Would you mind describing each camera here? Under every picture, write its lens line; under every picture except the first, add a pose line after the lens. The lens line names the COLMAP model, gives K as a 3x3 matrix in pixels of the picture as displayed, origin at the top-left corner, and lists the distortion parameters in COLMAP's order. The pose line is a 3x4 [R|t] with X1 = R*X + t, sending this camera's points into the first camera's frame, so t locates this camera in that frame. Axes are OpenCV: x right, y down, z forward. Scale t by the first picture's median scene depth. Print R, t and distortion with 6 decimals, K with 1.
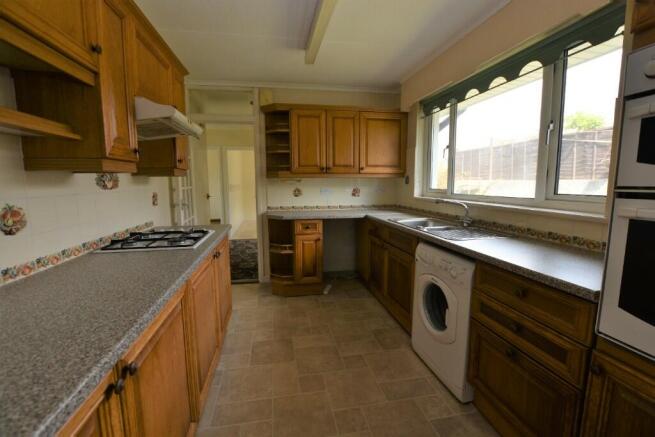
lens RADIAL K [[304.9, 0, 327.5], [0, 304.9, 216.5], [0, 0, 1]] dist [-0.004871, -0.000289]
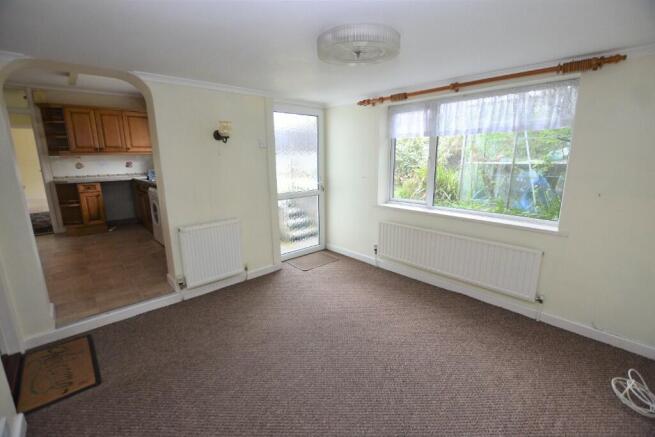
lens RADIAL K [[304.9, 0, 327.5], [0, 304.9, 216.5], [0, 0, 1]] dist [-0.004871, -0.000289]
pose [[0.864358, -0.109156, 0.490886, 0.195226], [0.070190, 0.992790, 0.097172, 0.108030], [-0.497954, -0.049536, 0.865788, -0.879438]]
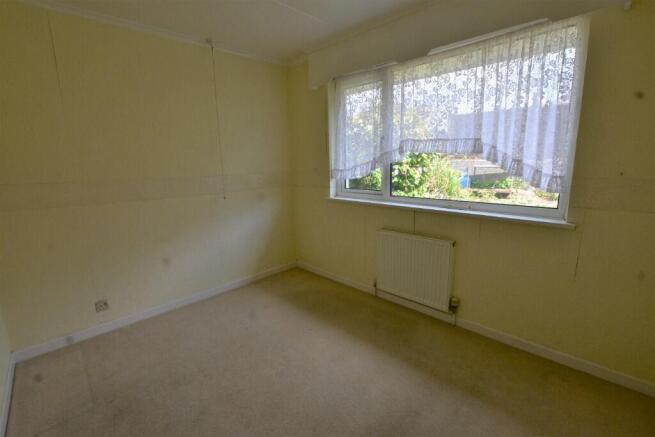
lens RADIAL K [[304.9, 0, 327.5], [0, 304.9, 216.5], [0, 0, 1]] dist [-0.004871, -0.000289]
pose [[0.848433, -0.051103, 0.526831, -0.061679], [0.035809, 0.998590, 0.039195, -0.033920], [-0.528091, -0.014389, 0.849066, 0.277017]]
